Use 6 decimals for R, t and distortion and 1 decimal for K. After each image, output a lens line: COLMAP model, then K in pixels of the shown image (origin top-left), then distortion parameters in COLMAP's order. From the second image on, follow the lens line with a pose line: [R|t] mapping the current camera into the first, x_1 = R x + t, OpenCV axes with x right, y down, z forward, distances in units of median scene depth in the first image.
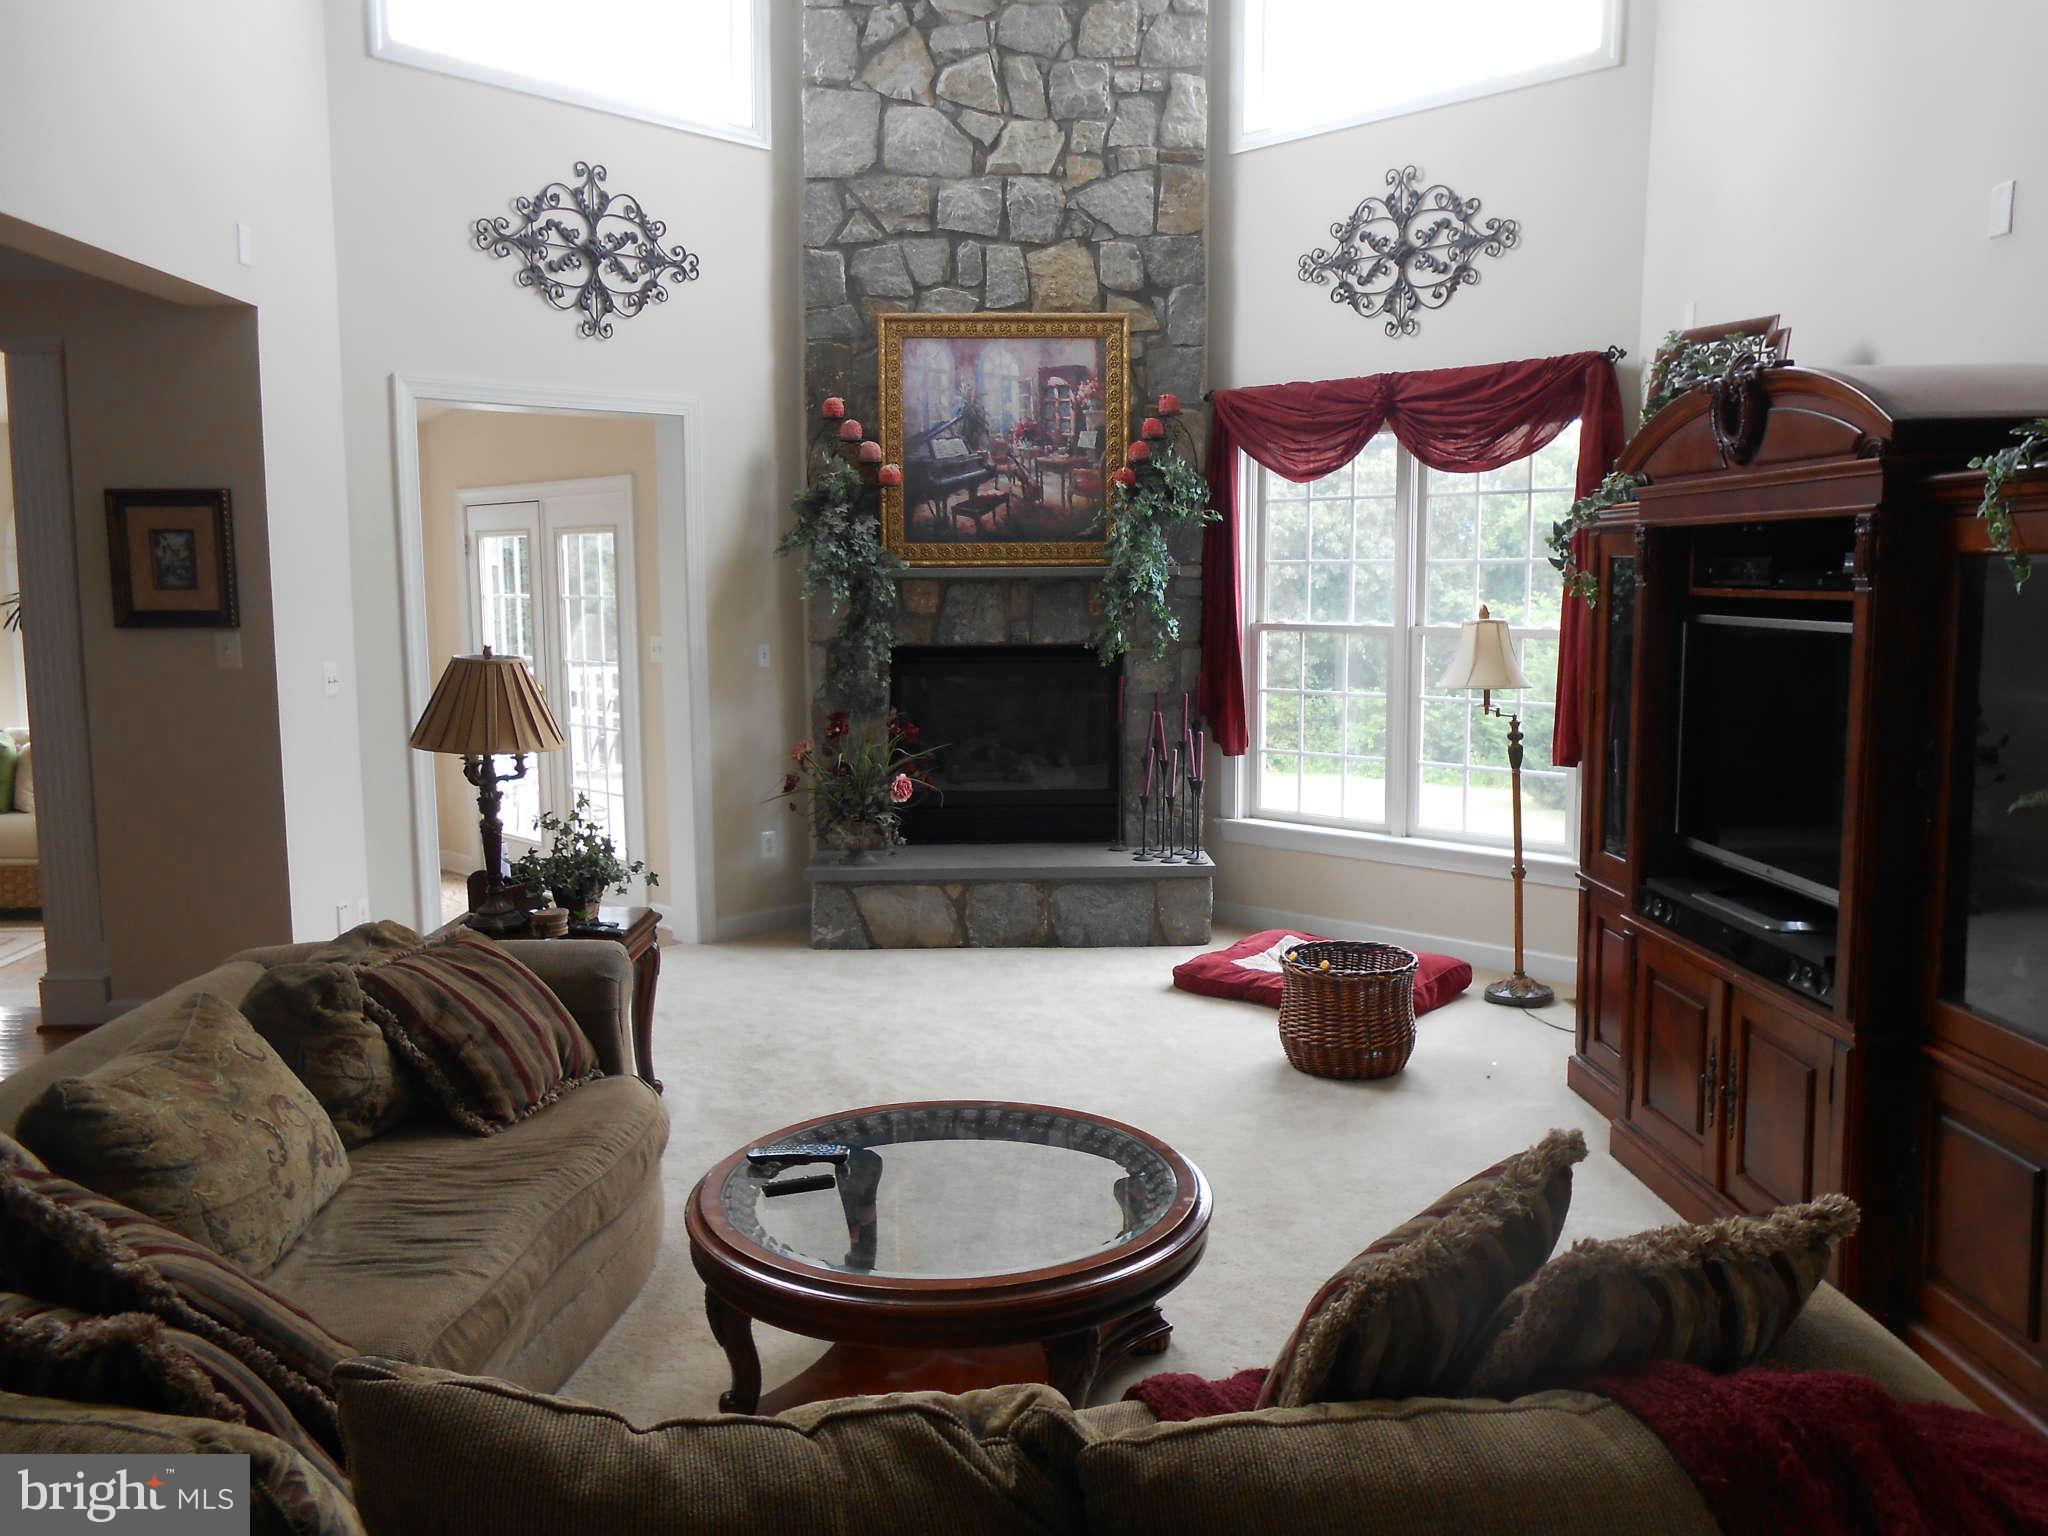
lens RADIAL K [[1595.5, 0, 1024.0], [0, 1595.5, 768.0], [0, 0, 1]] dist [-0.045252, 0.111007]
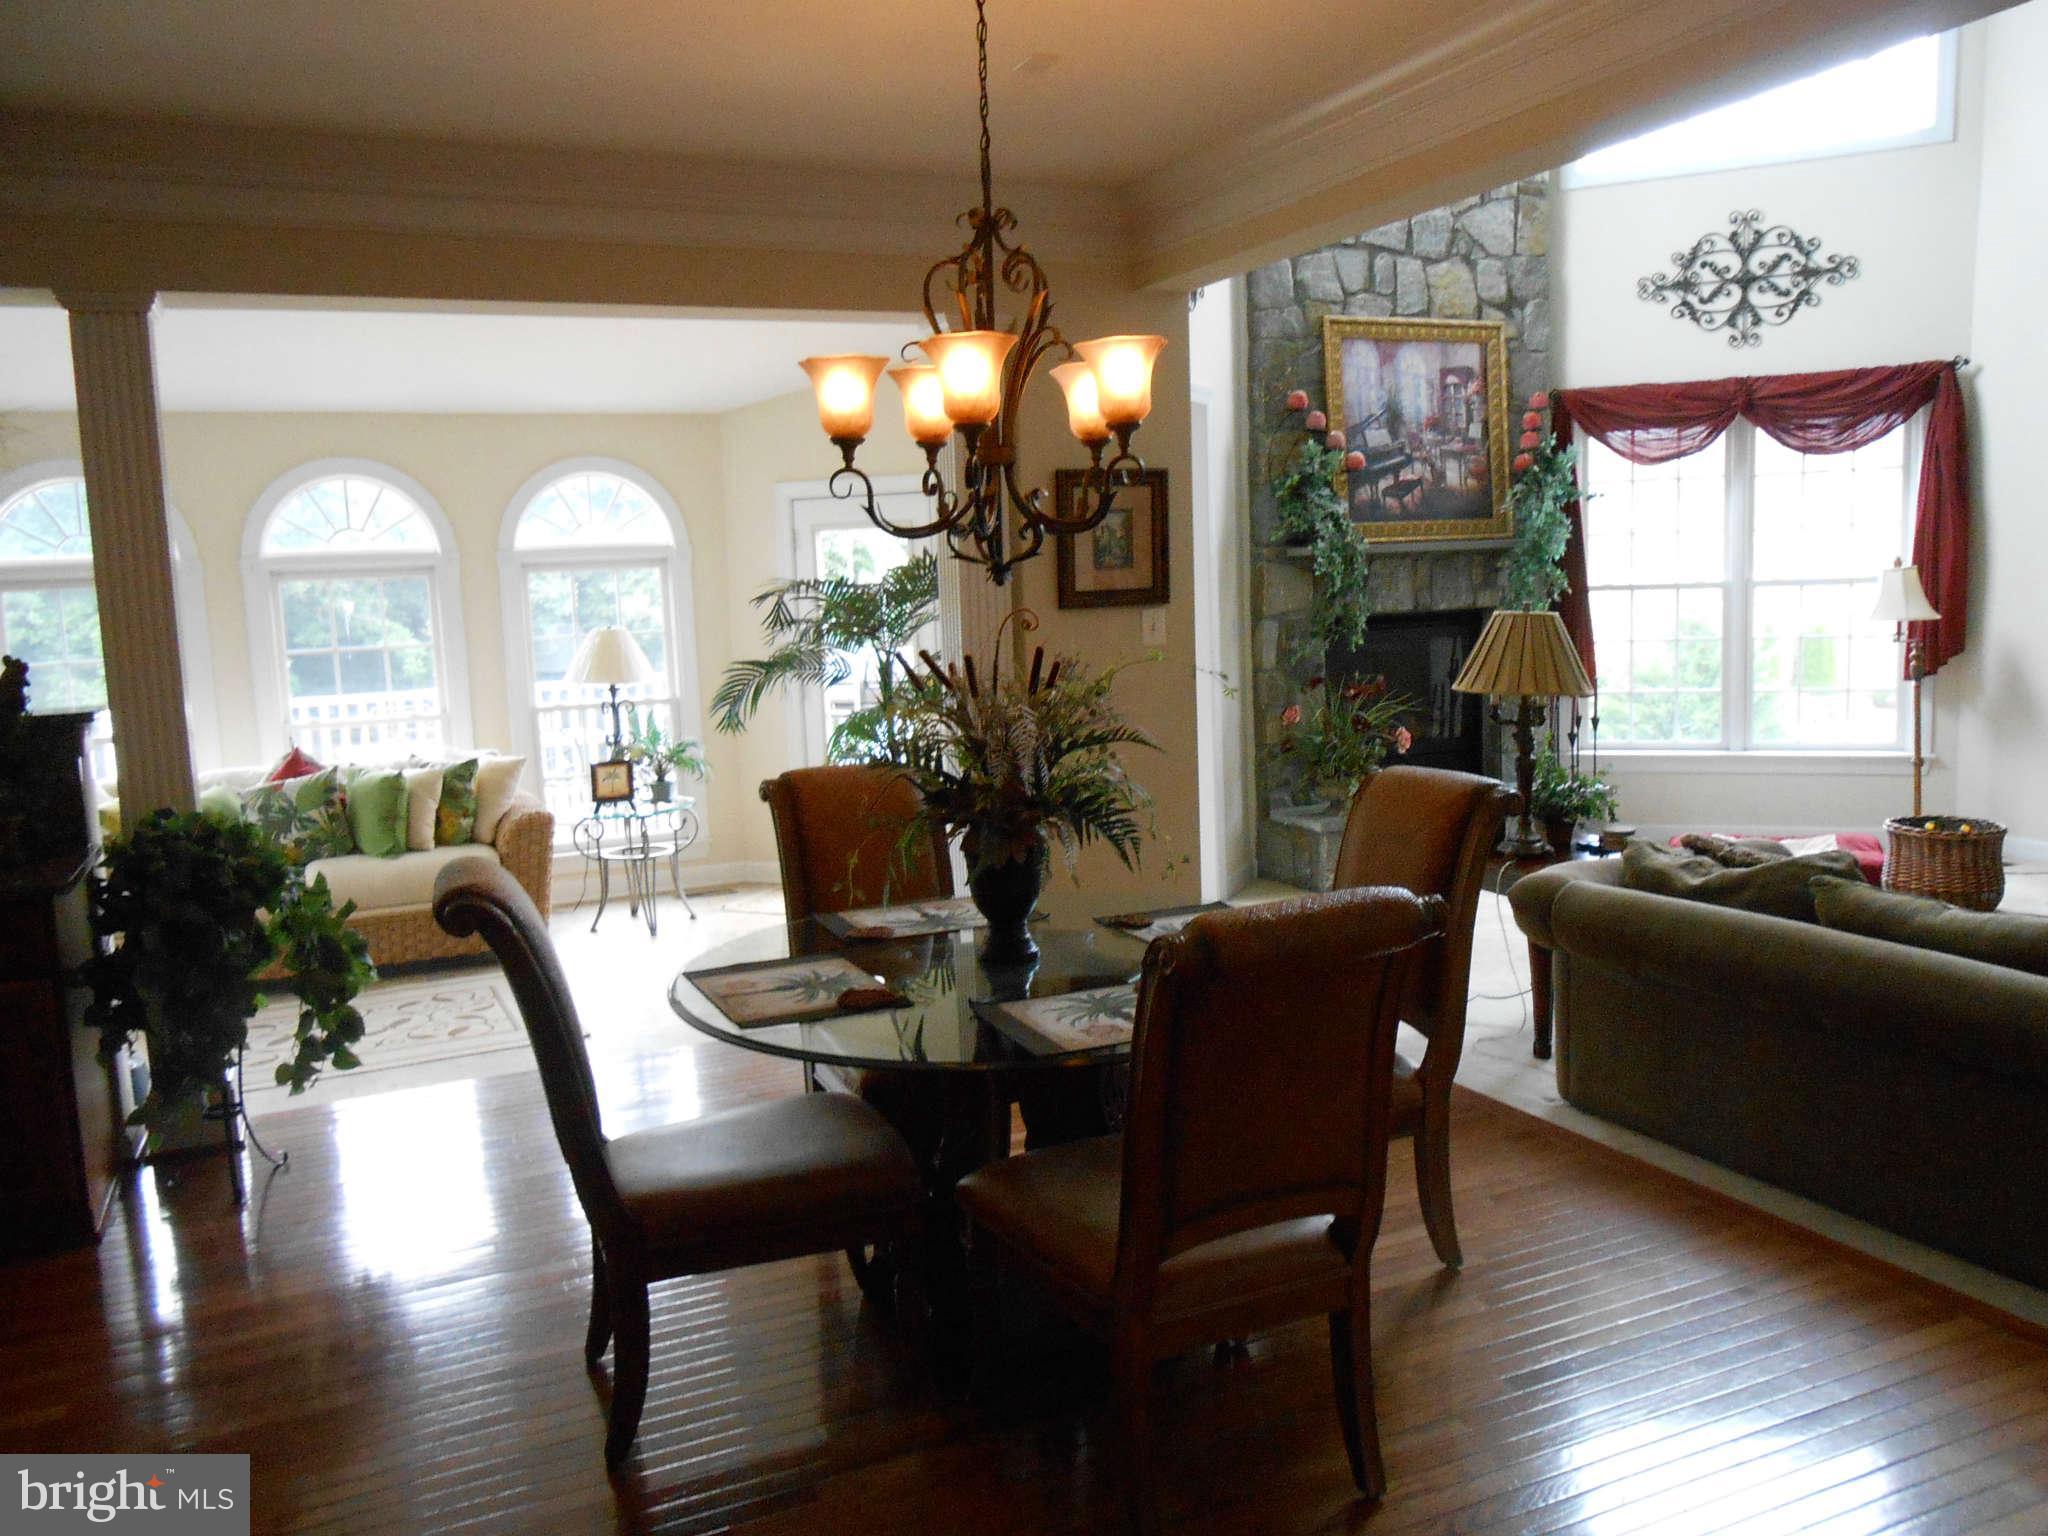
lens RADIAL K [[1595.5, 0, 1024.0], [0, 1595.5, 768.0], [0, 0, 1]] dist [-0.045252, 0.111007]
pose [[0.926460, -0.076051, 0.368630, -0.718258], [0.077263, 0.996945, 0.011496, -0.000619], [-0.368378, 0.017831, 0.929505, 0.053564]]
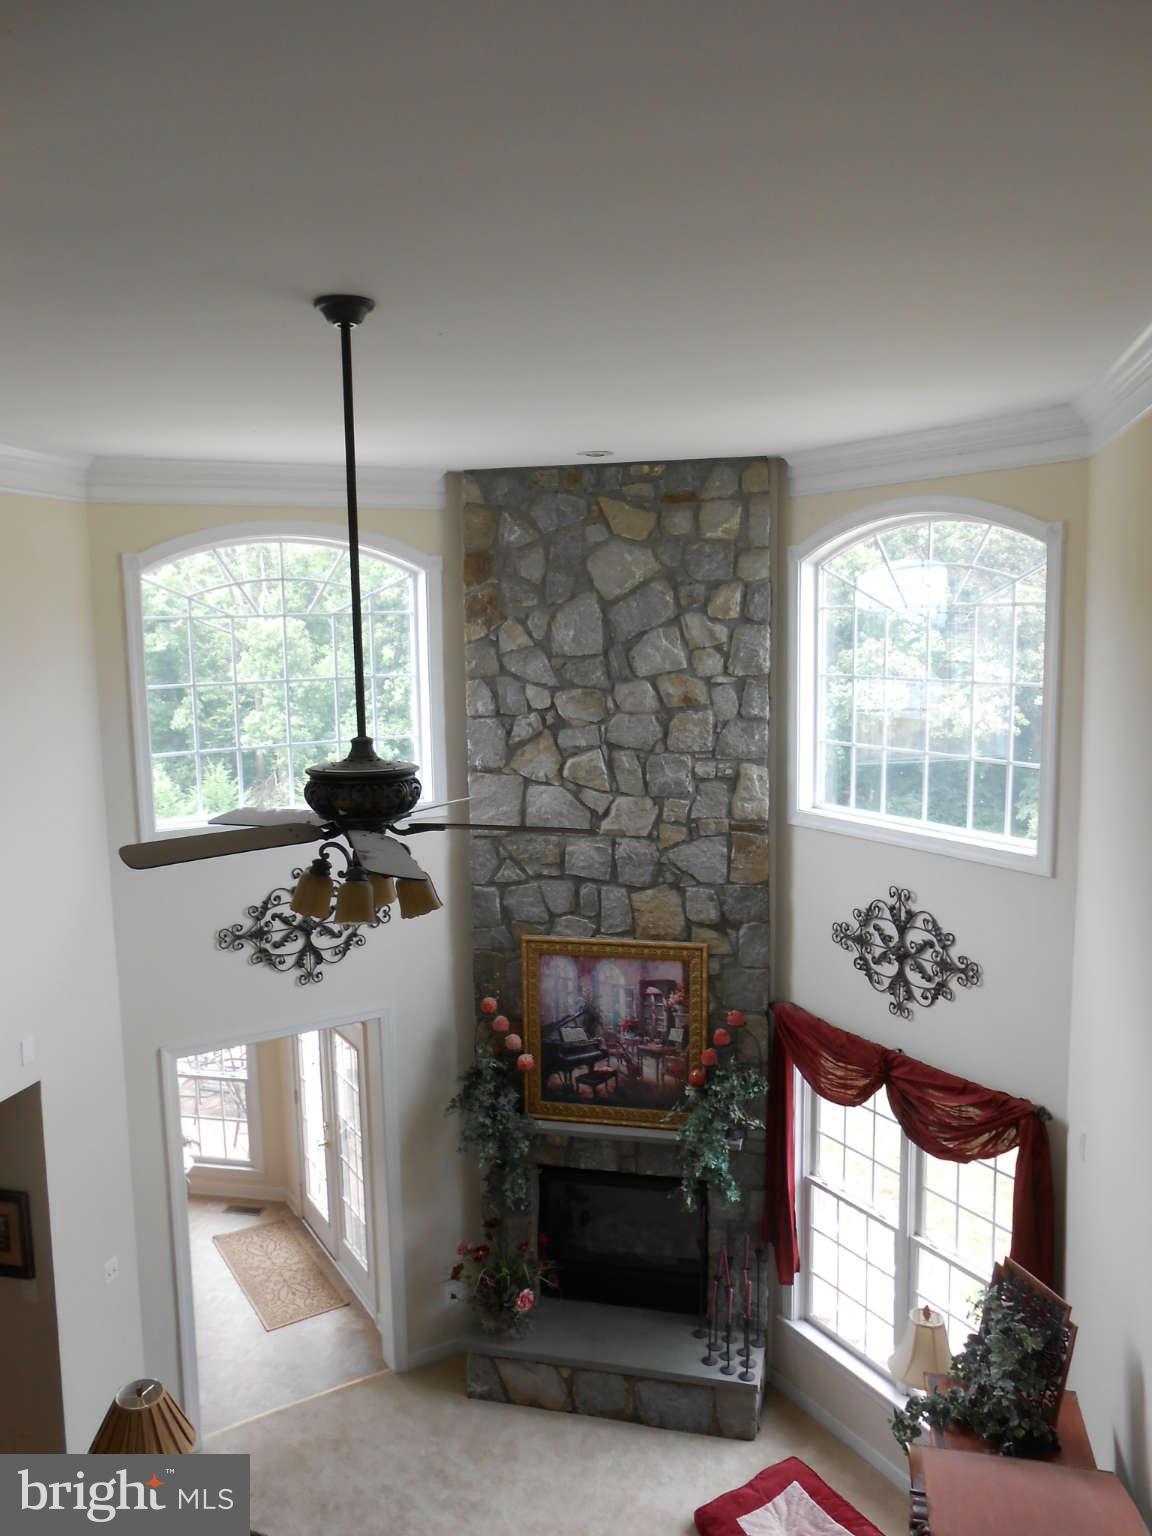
lens RADIAL K [[1196.6, 0, 573.1], [0, 1196.6, 794.4], [0, 0, 1]] dist [-0.045252, 0.111007]
pose [[0.958114, 0.021272, -0.285597, 0.237912], [-0.013368, 0.999472, 0.029598, -0.437613], [0.286076, -0.024541, 0.957893, 0.042944]]
